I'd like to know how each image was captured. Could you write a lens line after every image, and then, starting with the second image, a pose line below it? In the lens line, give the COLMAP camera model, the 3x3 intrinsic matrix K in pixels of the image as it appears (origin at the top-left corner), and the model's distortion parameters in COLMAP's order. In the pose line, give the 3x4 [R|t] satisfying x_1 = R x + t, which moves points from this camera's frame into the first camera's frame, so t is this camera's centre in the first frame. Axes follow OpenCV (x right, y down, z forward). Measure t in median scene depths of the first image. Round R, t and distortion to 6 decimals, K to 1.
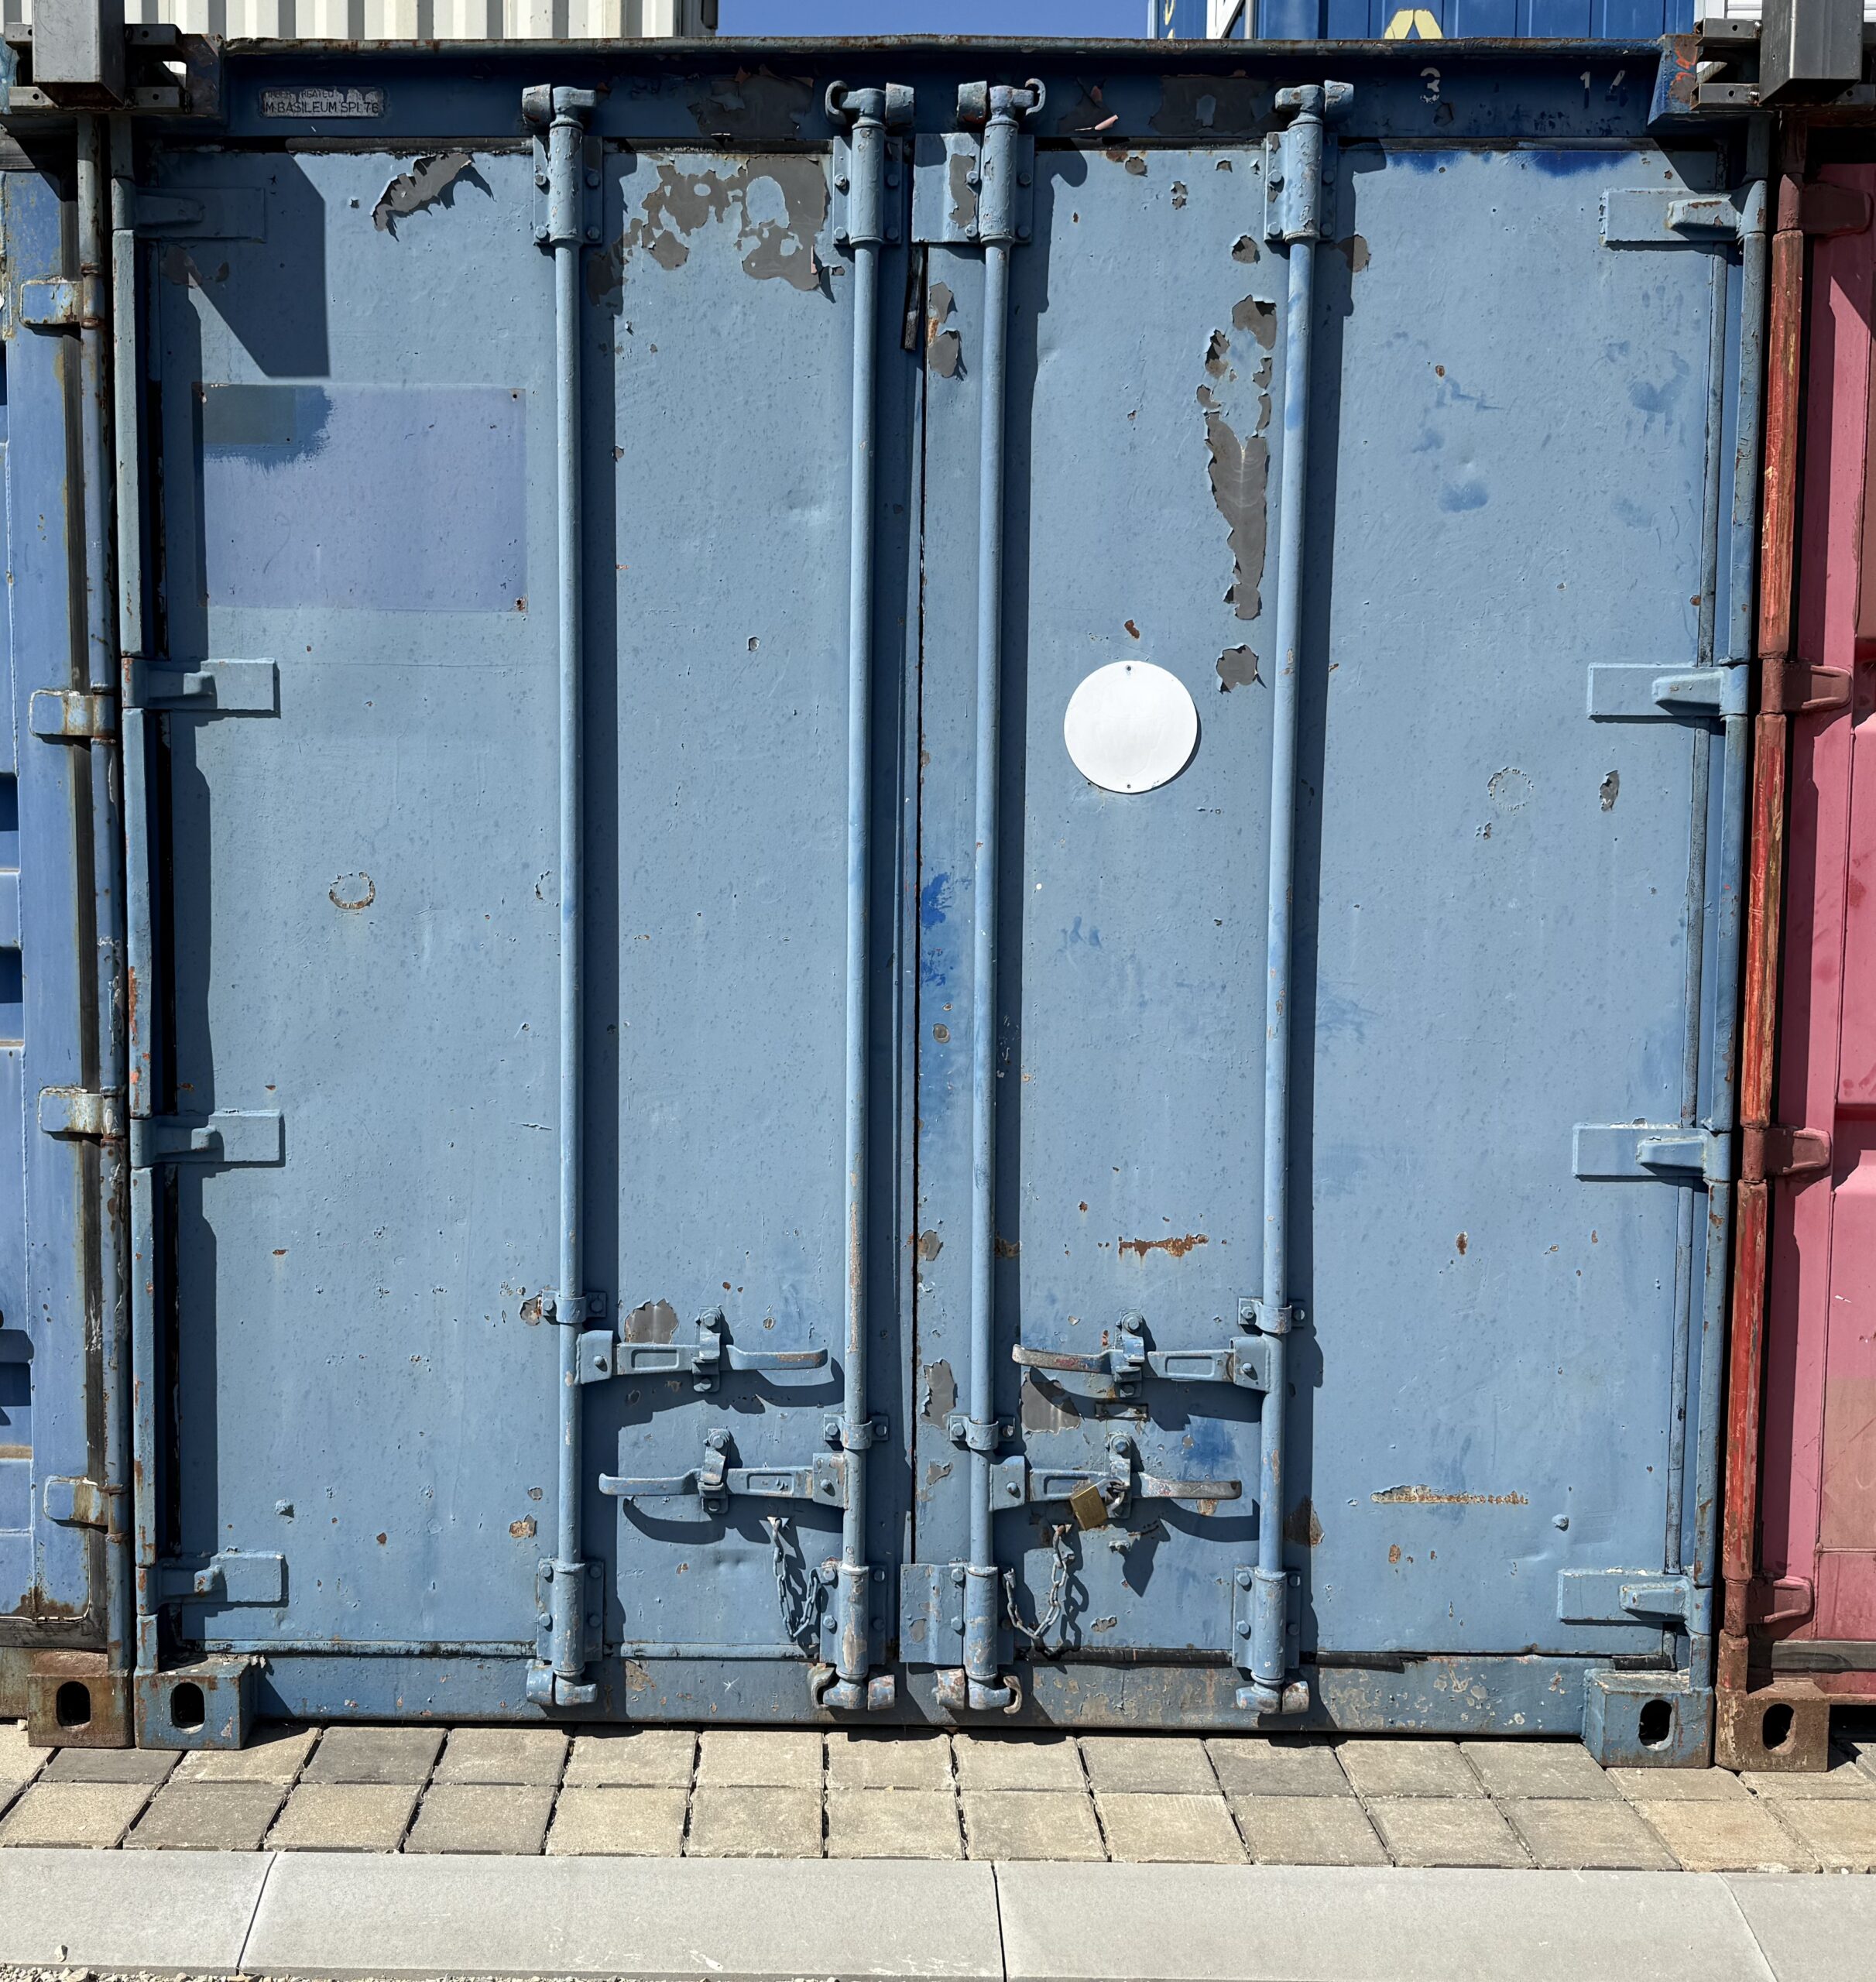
lens RADIAL K [[1640.8, 0, 938.0], [0, 1640.8, 996.8], [0, 0, 1]] dist [0.004248, -0.009495]
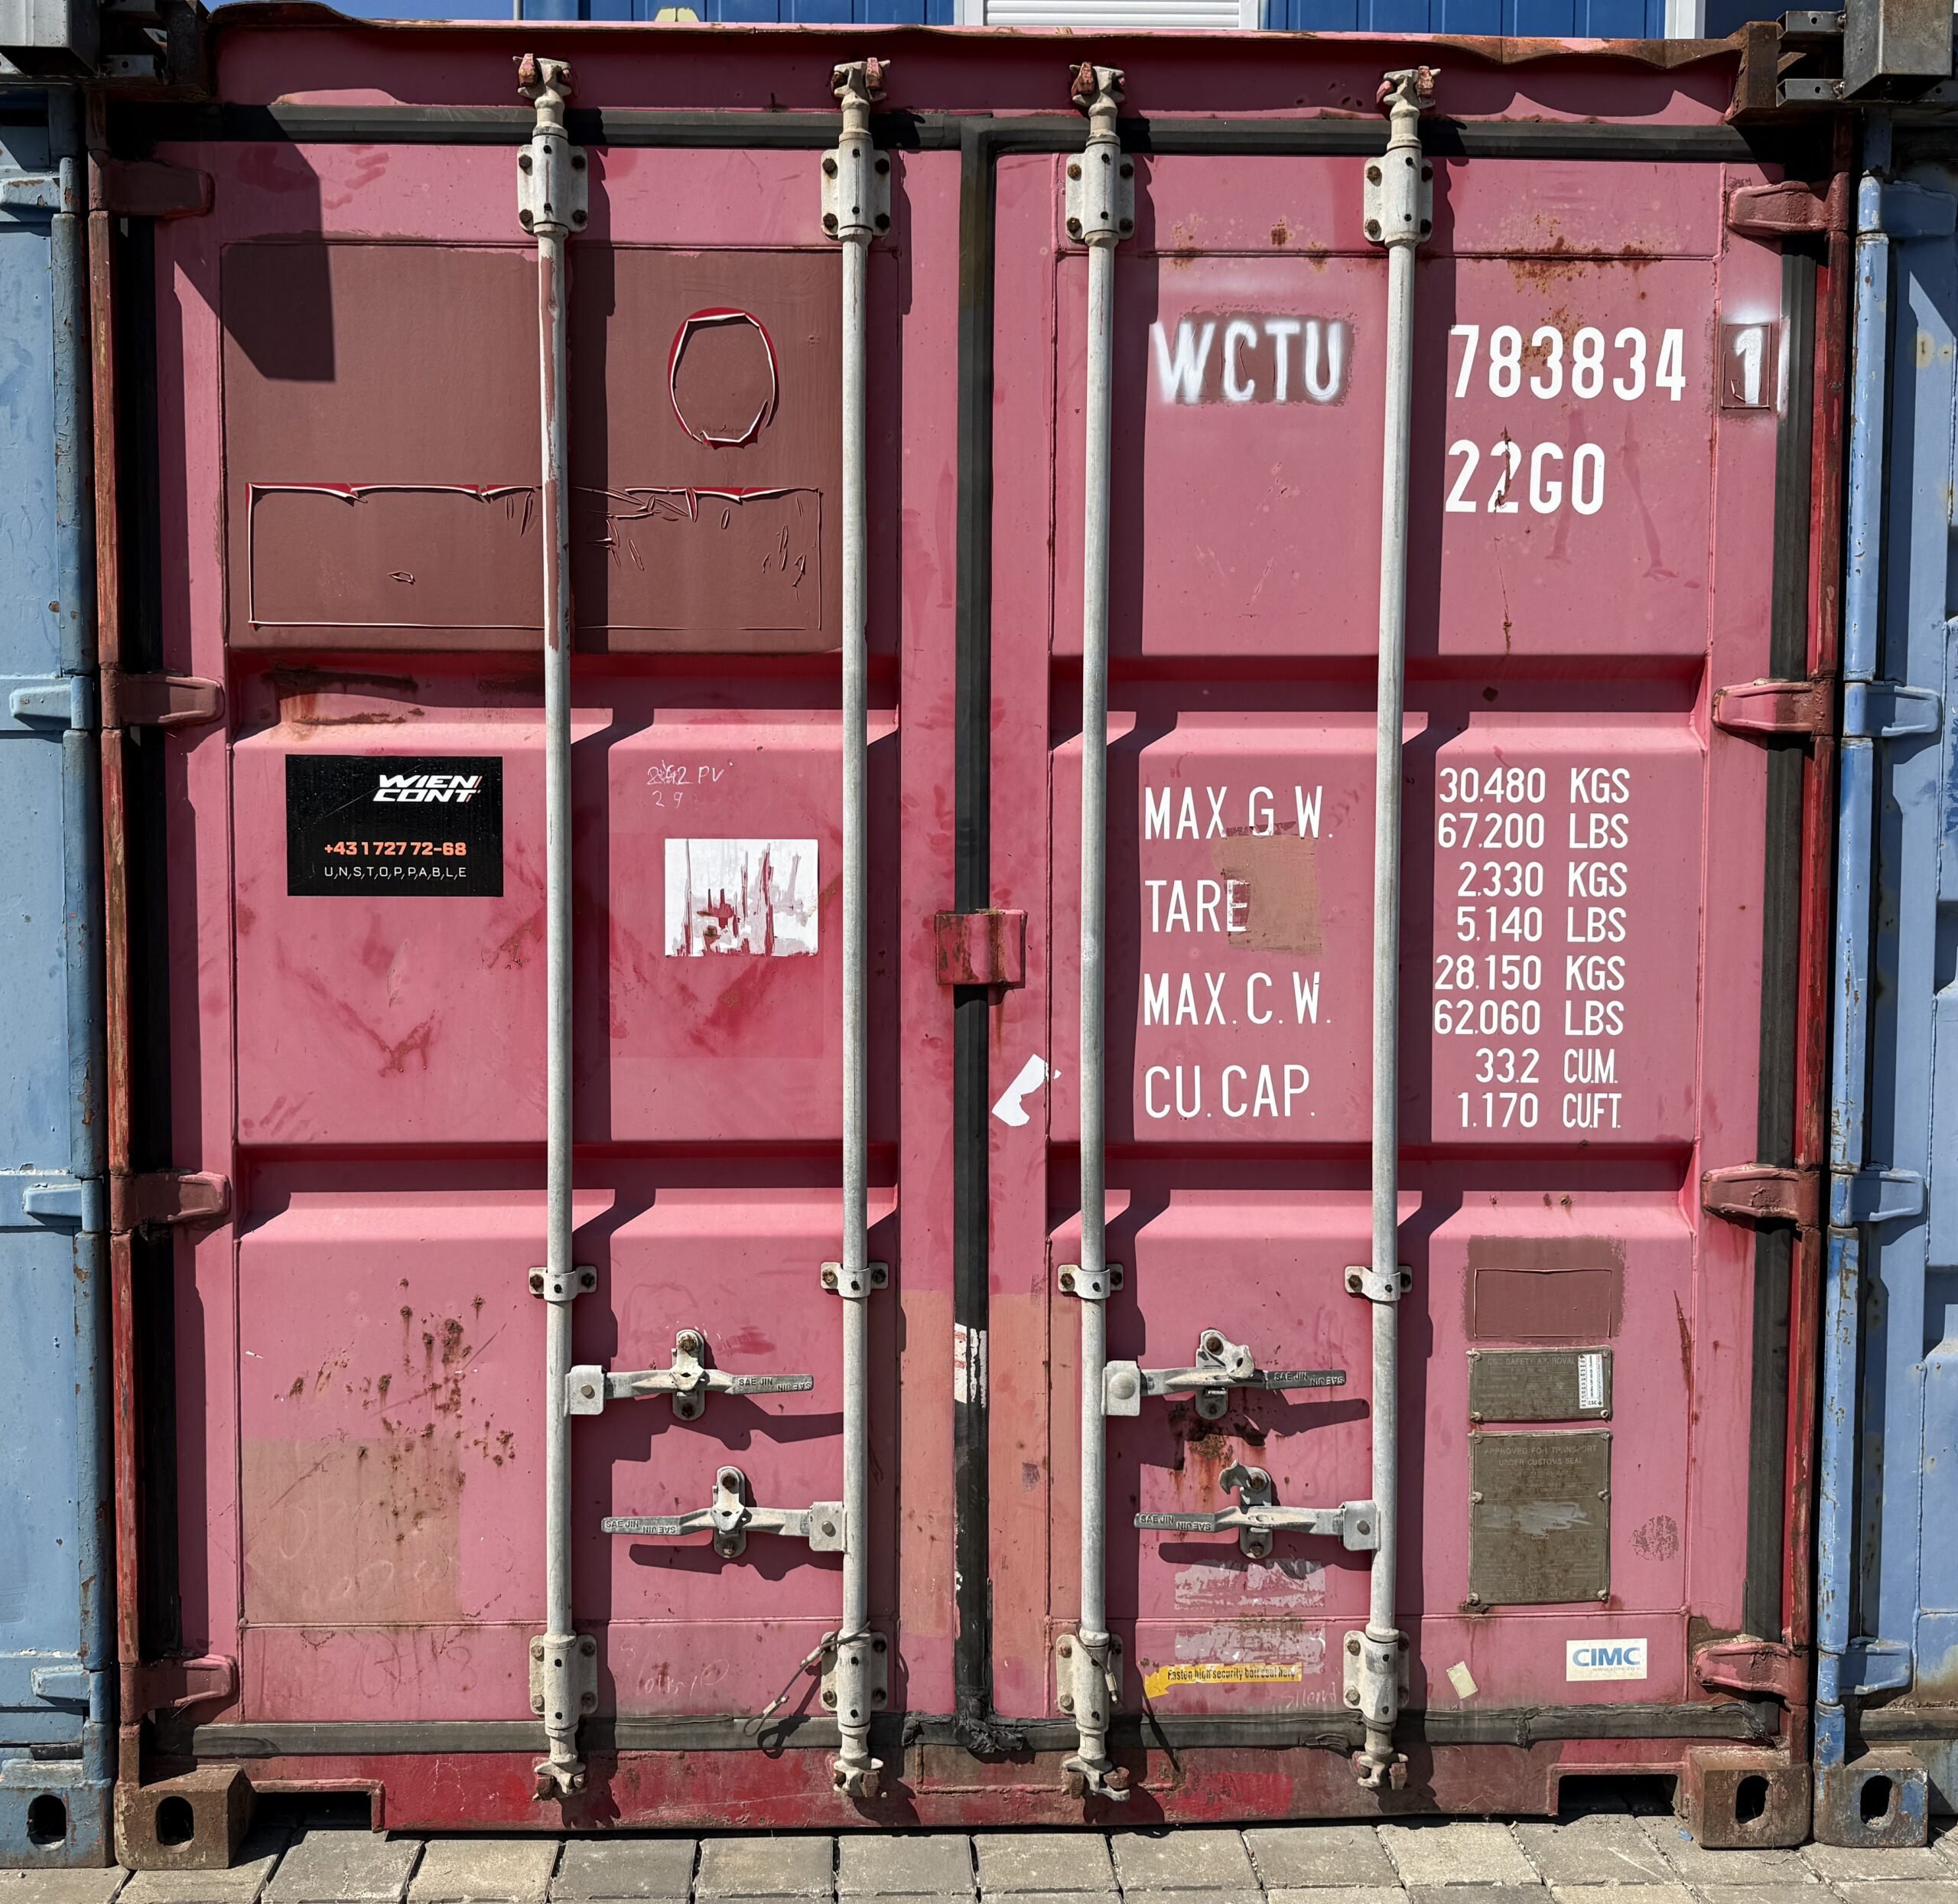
lens RADIAL K [[1591.7, 0, 978.5], [0, 1591.7, 946.9], [0, 0, 1]] dist [0.004786, -0.006748]
pose [[0.999049, -0.009116, 0.042648, 0.930372], [0.009671, 0.999871, -0.012804, -0.031771], [-0.042526, 0.013205, 0.999008, 0.077510]]
